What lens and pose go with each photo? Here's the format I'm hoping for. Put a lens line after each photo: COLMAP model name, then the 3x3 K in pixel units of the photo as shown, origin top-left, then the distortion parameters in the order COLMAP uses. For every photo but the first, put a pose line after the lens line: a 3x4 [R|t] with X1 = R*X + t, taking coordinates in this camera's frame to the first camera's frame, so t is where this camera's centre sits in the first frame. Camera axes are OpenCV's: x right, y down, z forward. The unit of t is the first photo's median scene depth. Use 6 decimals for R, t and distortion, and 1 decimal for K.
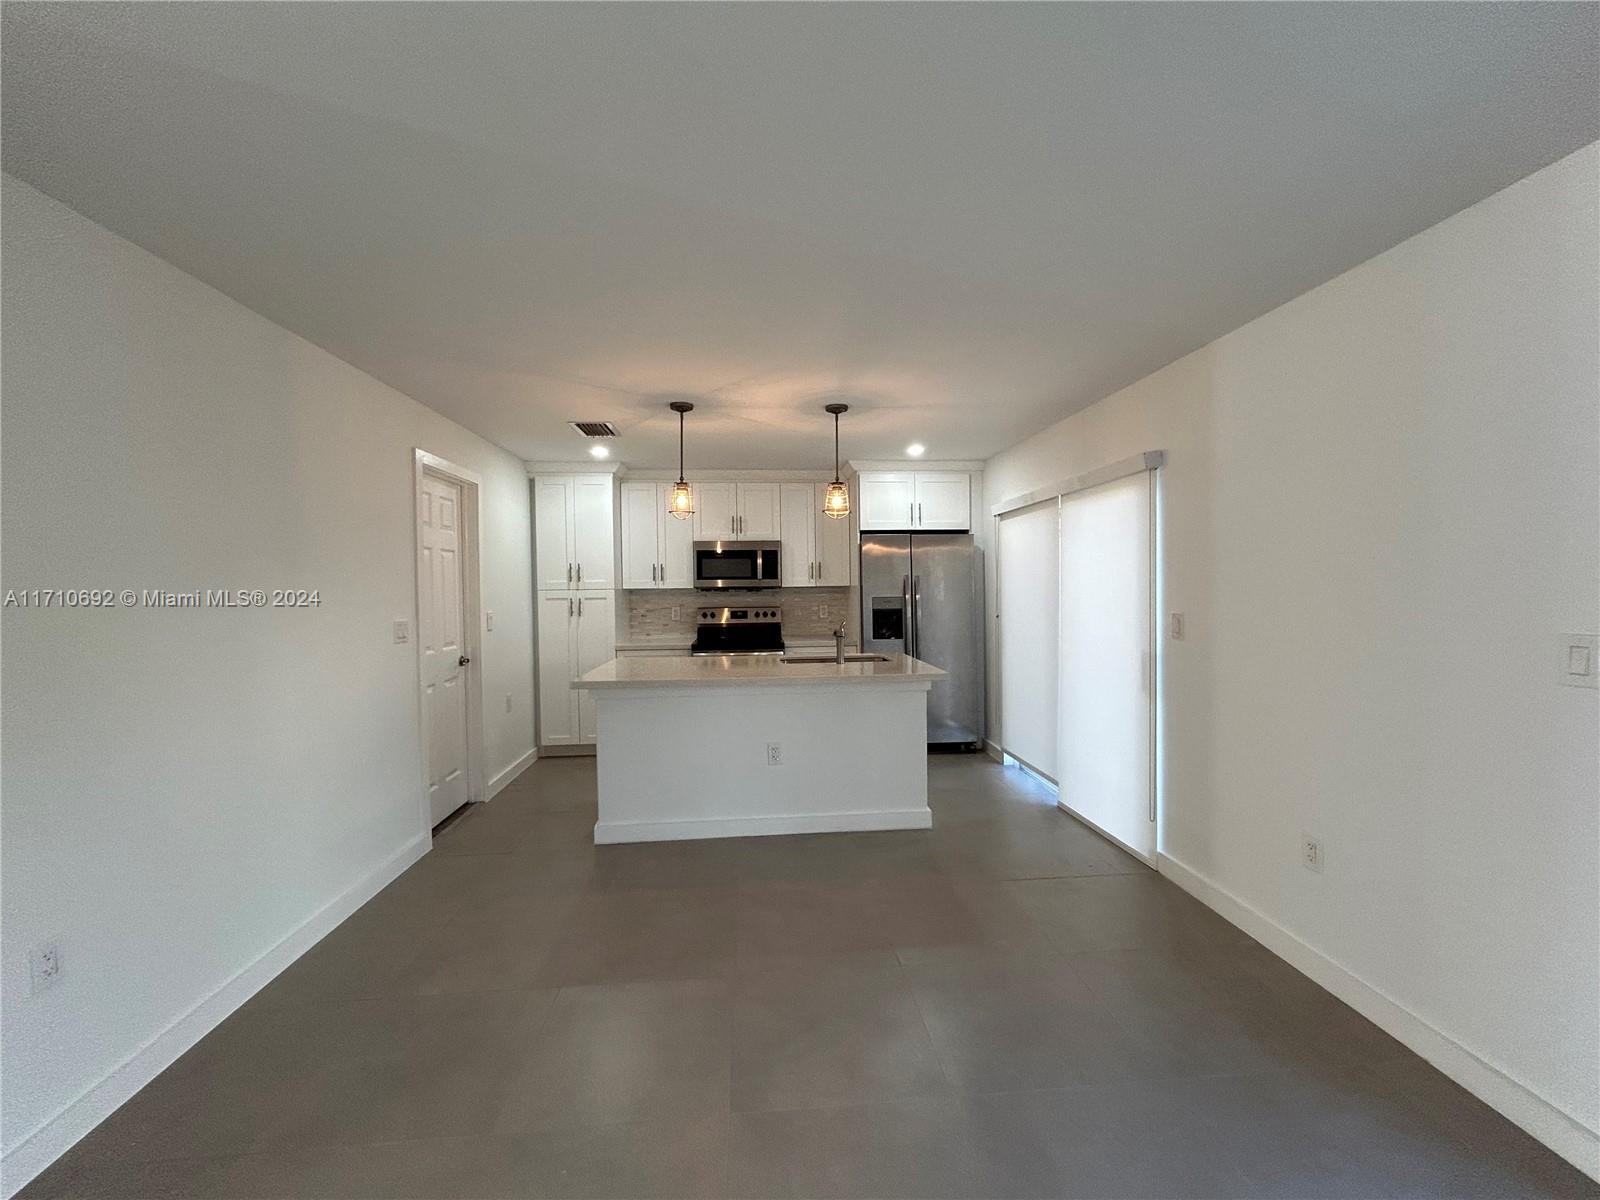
lens RADIAL K [[648.2, 0, 798.9], [0, 648.2, 600.3], [0, 0, 1]] dist [-0.005898, -0.000261]
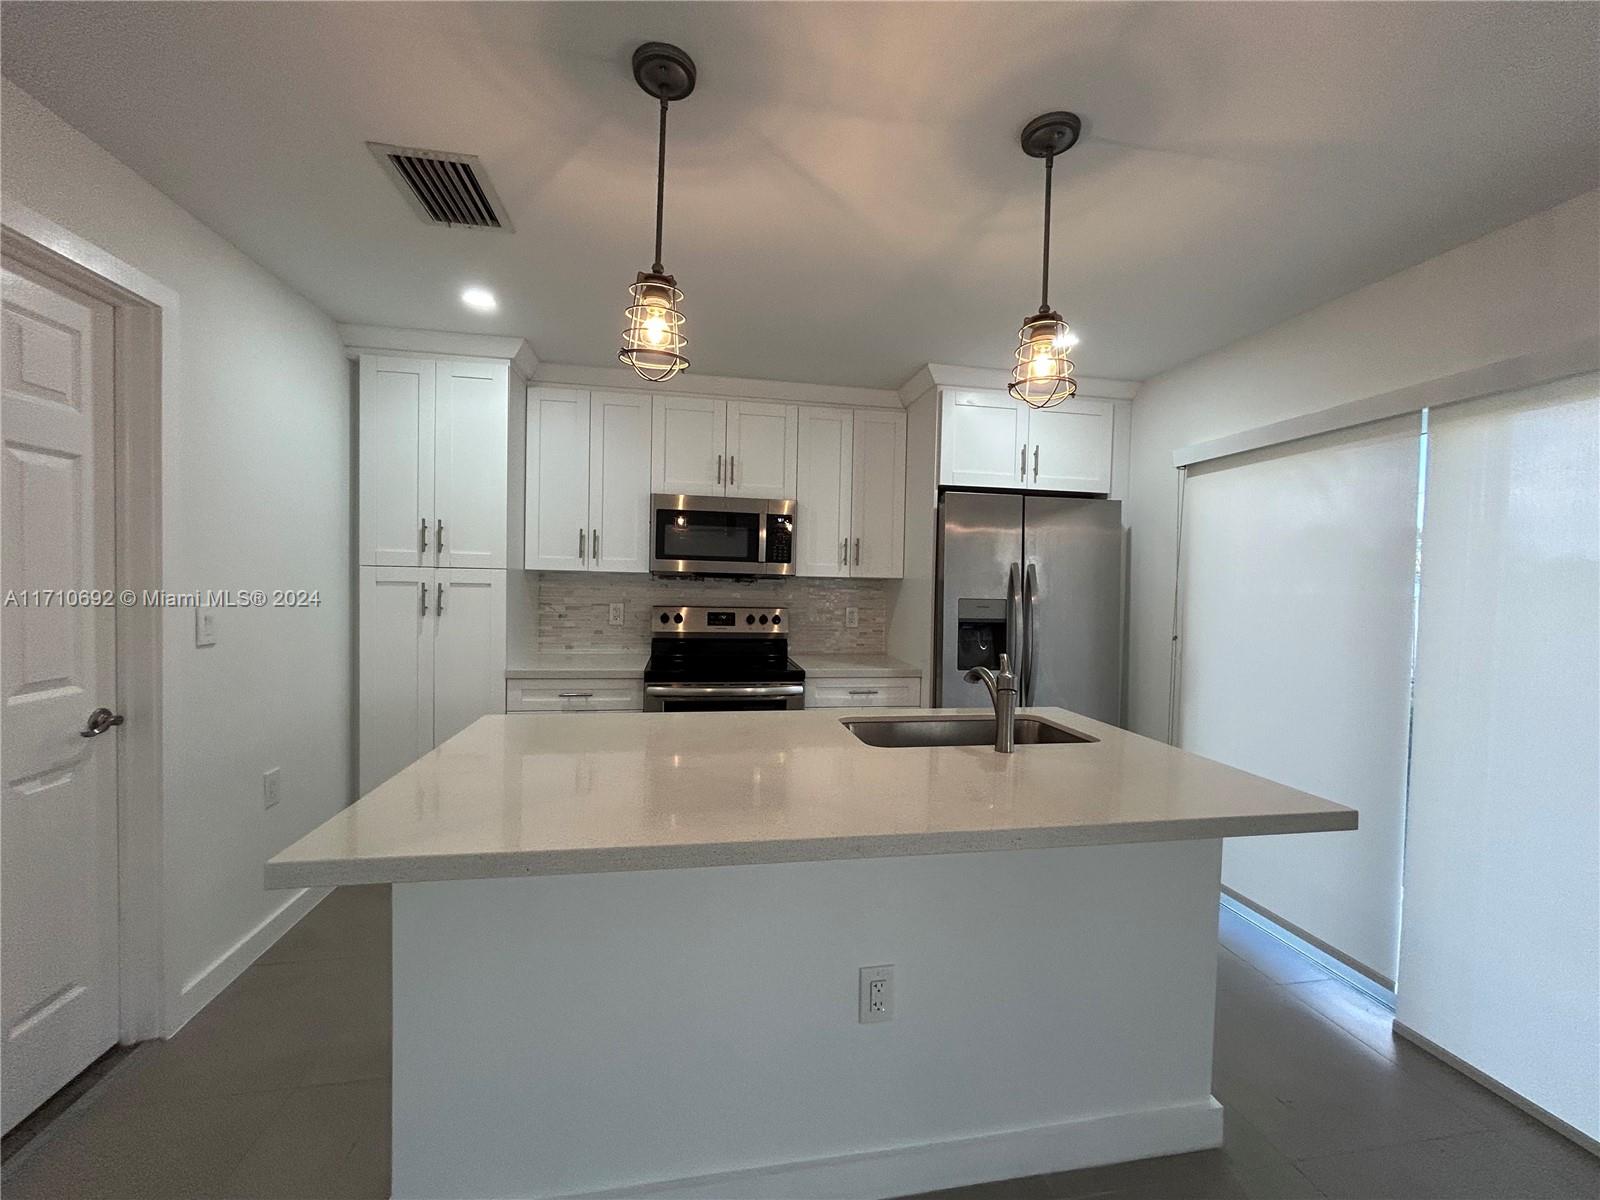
lens RADIAL K [[648.2, 0, 801.4], [0, 648.2, 598.8], [0, 0, 1]] dist [-0.005898, -0.000261]
pose [[0.994421, 0.032673, 0.100293, -0.087832], [-0.033170, 0.999444, 0.003293, -0.001868], [-0.100130, -0.006602, 0.994952, 0.421143]]
